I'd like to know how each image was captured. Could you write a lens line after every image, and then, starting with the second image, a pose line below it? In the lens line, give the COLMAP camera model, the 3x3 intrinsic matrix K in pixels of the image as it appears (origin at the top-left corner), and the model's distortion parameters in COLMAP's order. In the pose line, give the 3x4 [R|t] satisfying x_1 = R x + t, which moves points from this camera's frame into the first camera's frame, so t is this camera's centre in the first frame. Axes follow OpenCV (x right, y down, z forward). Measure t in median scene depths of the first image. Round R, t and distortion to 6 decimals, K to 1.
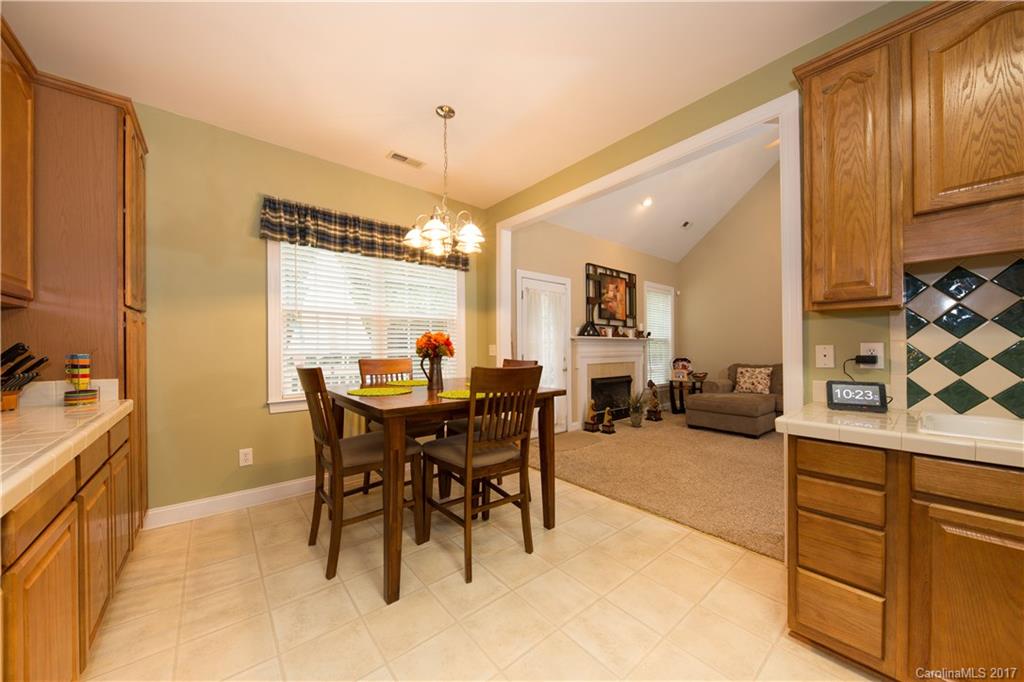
lens RADIAL K [[356.6, 0, 511.0], [0, 356.6, 349.7], [0, 0, 1]] dist [0.000291, -0.000026]
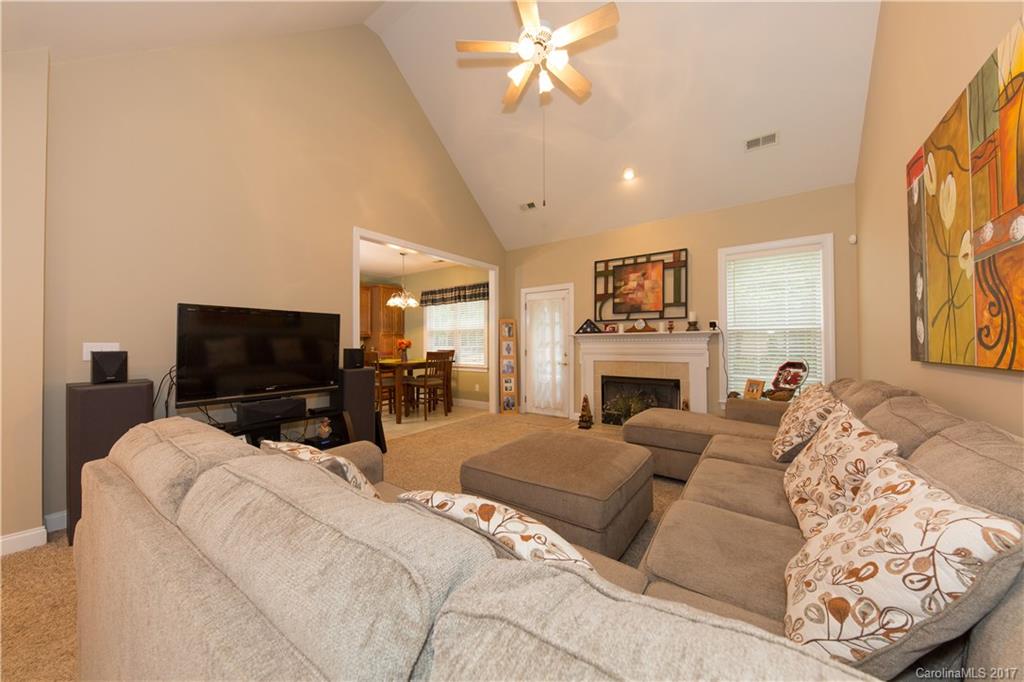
lens RADIAL K [[352.9, 0, 512.0], [0, 352.9, 341.0], [0, 0, 1]] dist [0.000460, -0.000019]
pose [[0.250359, -0.010480, -0.968096, 1.077026], [0.000557, 0.999943, -0.010681, -0.004751], [0.968153, 0.002135, 0.250351, 0.491145]]
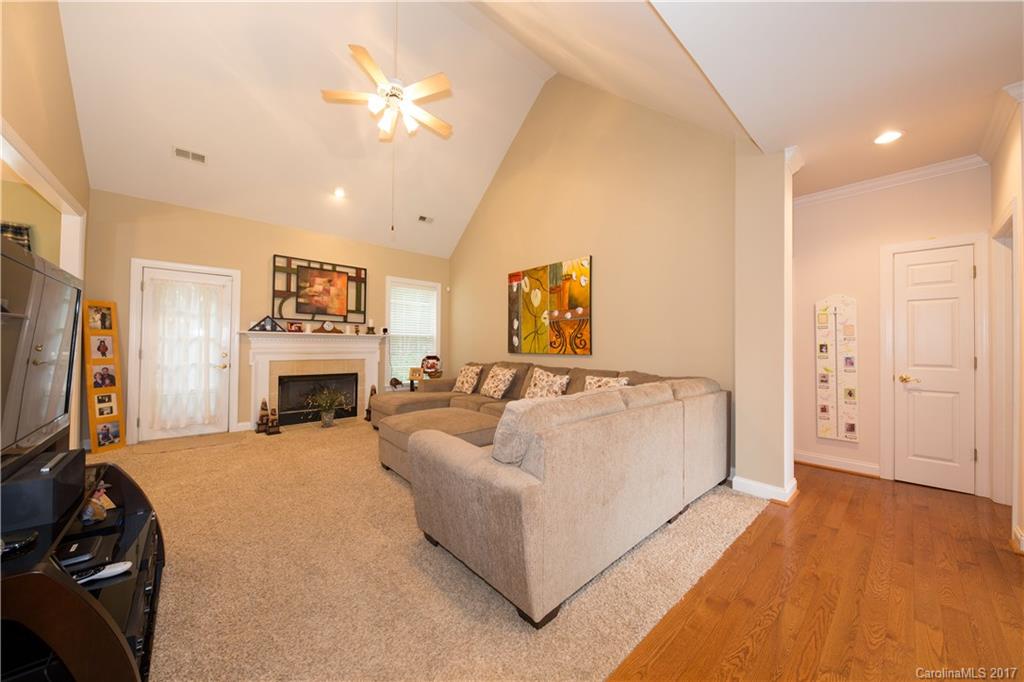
lens RADIAL K [[352.9, 0, 512.0], [0, 352.9, 341.0], [0, 0, 1]] dist [0.000460, -0.000019]
pose [[0.999290, 0.011758, 0.035790, 0.779056], [-0.011171, 0.999800, -0.016576, -0.003385], [-0.035978, 0.016165, 0.999222, 0.035513]]
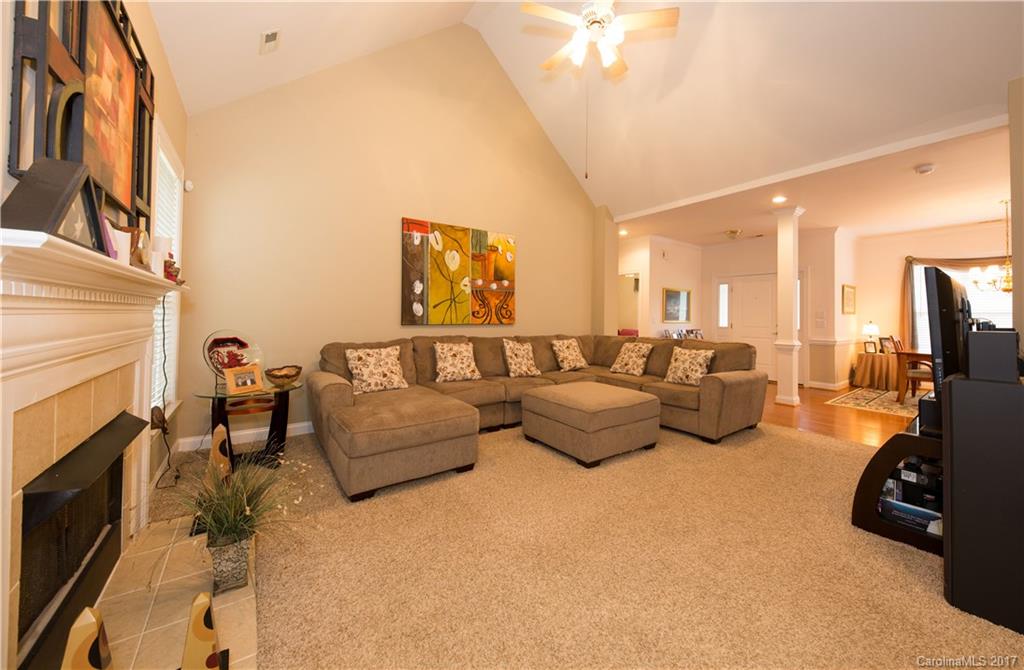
lens RADIAL K [[372.2, 0, 546.3], [0, 372.2, 307.4], [0, 0, 1]] dist [0.000466, 0.000010]
pose [[0.028790, 0.024908, 0.999275, 0.047124], [-0.009008, 0.999655, -0.024658, -0.006542], [-0.999545, -0.008291, 0.029005, 0.707914]]
